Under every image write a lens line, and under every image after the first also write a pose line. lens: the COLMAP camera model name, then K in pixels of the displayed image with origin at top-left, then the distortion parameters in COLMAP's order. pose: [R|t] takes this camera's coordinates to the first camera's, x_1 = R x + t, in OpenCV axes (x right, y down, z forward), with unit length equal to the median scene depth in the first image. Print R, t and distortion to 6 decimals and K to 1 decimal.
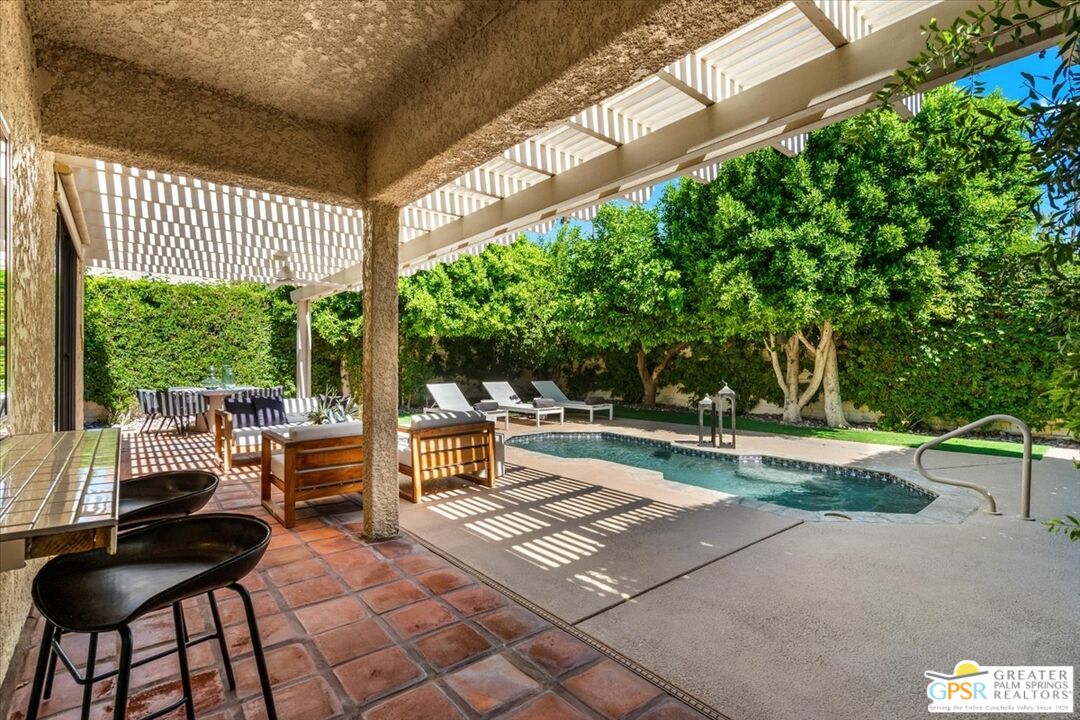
lens RADIAL K [[500.2, 0, 535.0], [0, 500.2, 361.9], [0, 0, 1]] dist [0.001931, 0.000214]
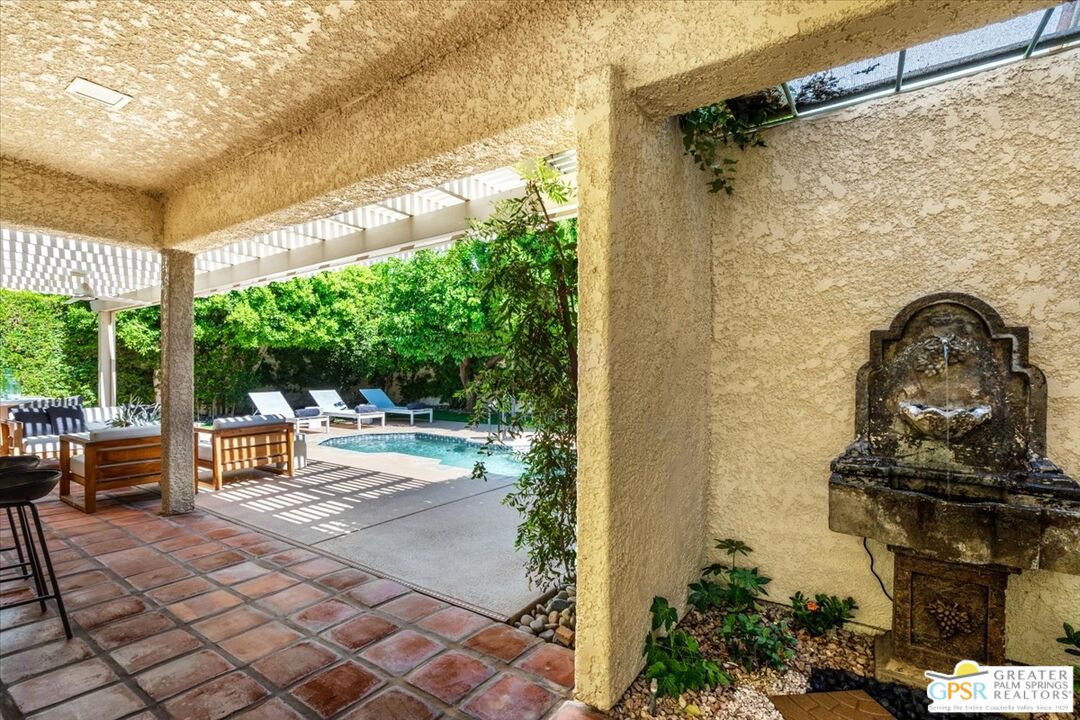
lens RADIAL K [[503.9, 0, 541.0], [0, 503.9, 373.7], [0, 0, 1]] dist [0.026376, -0.007174]
pose [[0.964493, 0.001817, 0.264104, 0.097520], [-0.004424, 0.999947, 0.009275, -0.008869], [-0.264073, -0.010114, 0.964450, -0.200501]]
